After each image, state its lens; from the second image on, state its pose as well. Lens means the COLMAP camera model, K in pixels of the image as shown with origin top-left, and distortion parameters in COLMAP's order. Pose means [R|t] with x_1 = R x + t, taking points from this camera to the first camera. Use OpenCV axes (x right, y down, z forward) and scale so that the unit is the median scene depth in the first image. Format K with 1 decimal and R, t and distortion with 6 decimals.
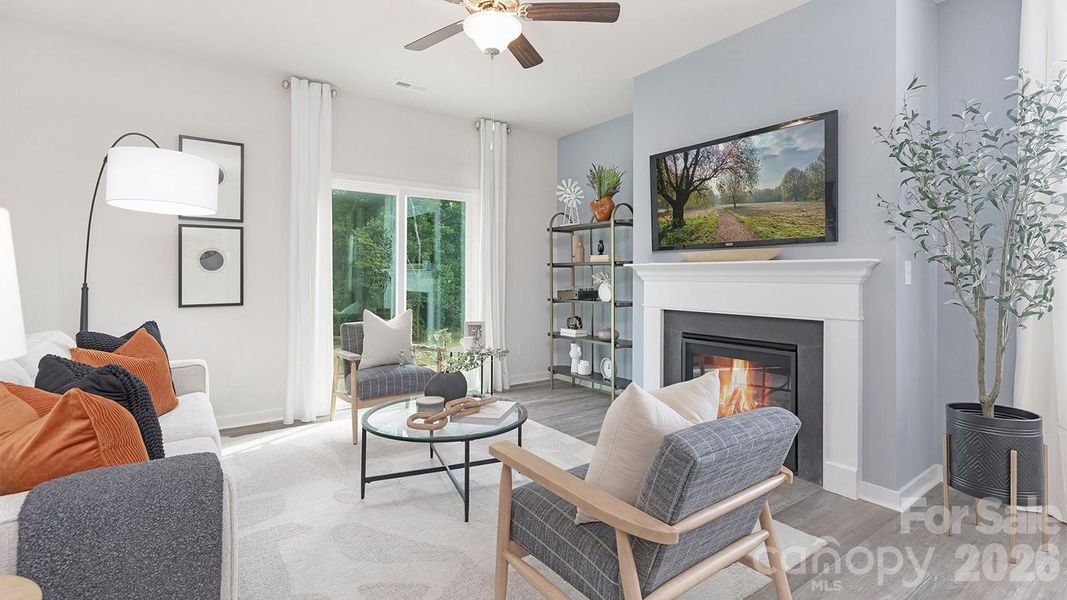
lens RADIAL K [[494.8, 0, 568.8], [0, 494.8, 275.1], [0, 0, 1]] dist [0.000633, 0.000118]
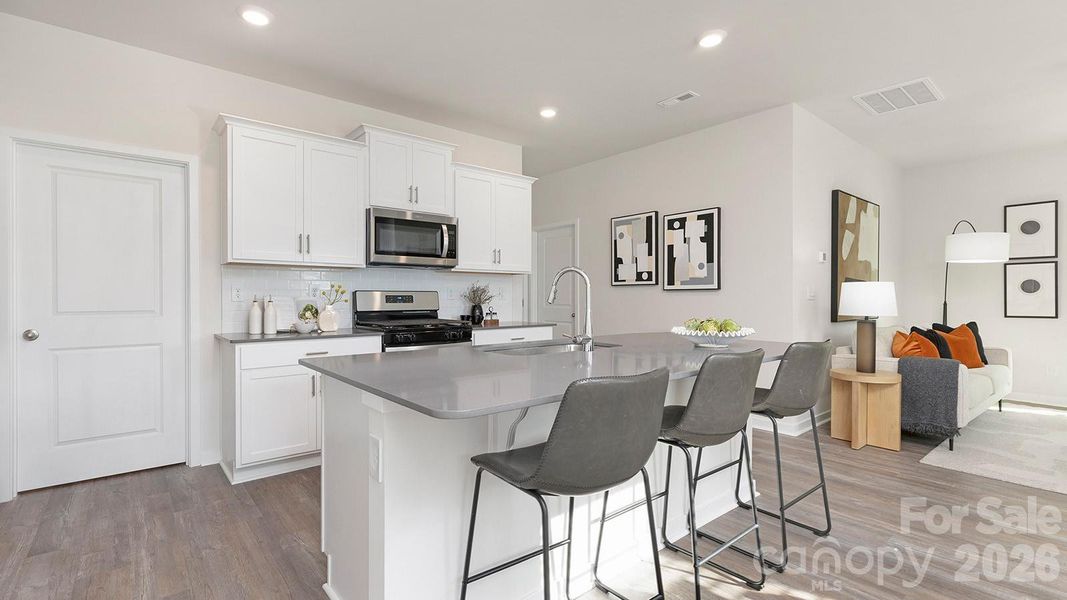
lens RADIAL K [[451.5, 0, 533.5], [0, 451.5, 300.0], [0, 0, 1]] dist [-0.000545, -0.000363]
pose [[-0.000124, -0.000696, -1.000000, 0.590091], [0.002803, 0.999996, -0.000697, 0.007302], [0.999996, -0.002803, -0.000122, -0.448713]]
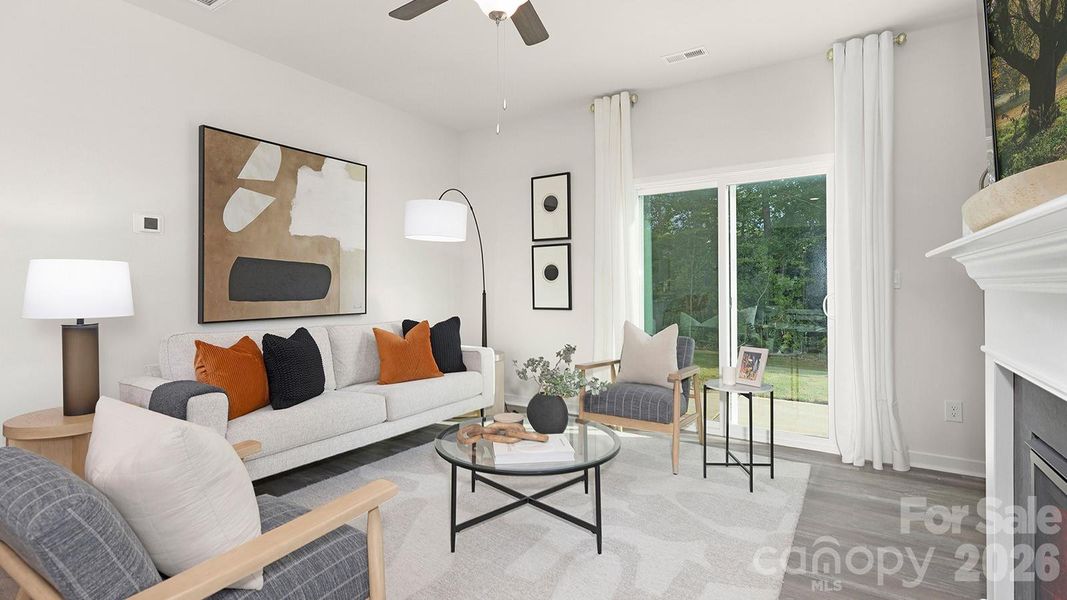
lens RADIAL K [[495.8, 0, 533.5], [0, 495.8, 300.0], [0, 0, 1]] dist [-0.000935, 0.000044]
pose [[0.335127, 0.014919, -0.942055, 0.429841], [0.012218, 0.999722, 0.020179, 0.013109], [0.942094, -0.018273, 0.334852, 0.525290]]
